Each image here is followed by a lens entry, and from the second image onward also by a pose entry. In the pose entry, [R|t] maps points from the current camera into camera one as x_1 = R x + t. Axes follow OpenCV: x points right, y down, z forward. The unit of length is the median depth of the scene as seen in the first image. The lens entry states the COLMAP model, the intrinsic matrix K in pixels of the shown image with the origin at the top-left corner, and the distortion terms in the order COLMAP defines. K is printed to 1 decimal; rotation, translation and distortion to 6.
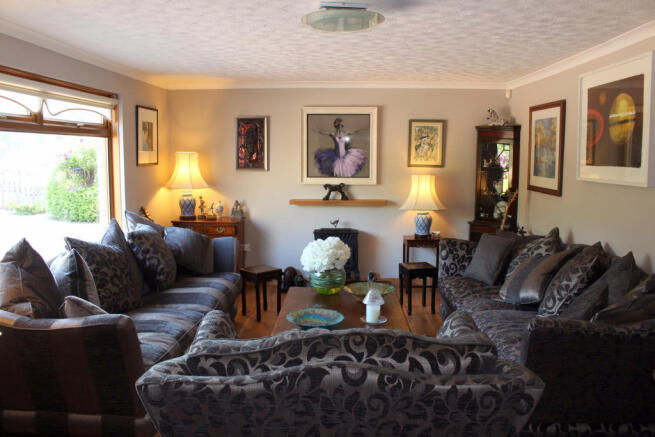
lens RADIAL K [[533.6, 0, 327.5], [0, 533.6, 218.5], [0, 0, 1]] dist [-0.147692, 0.111106]
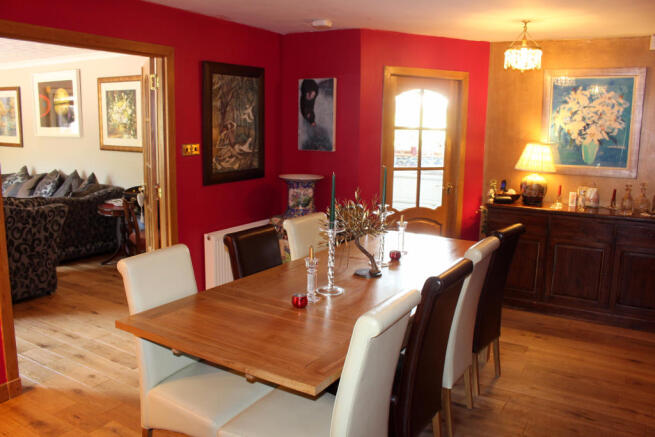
lens RADIAL K [[533.6, 0, 327.5], [0, 533.6, 218.5], [0, 0, 1]] dist [-0.147692, 0.111106]
pose [[0.479844, -0.143227, 0.865584, -0.591458], [0.087821, 0.989471, 0.115042, 0.089492], [-0.872948, 0.020815, 0.487370, -0.693890]]
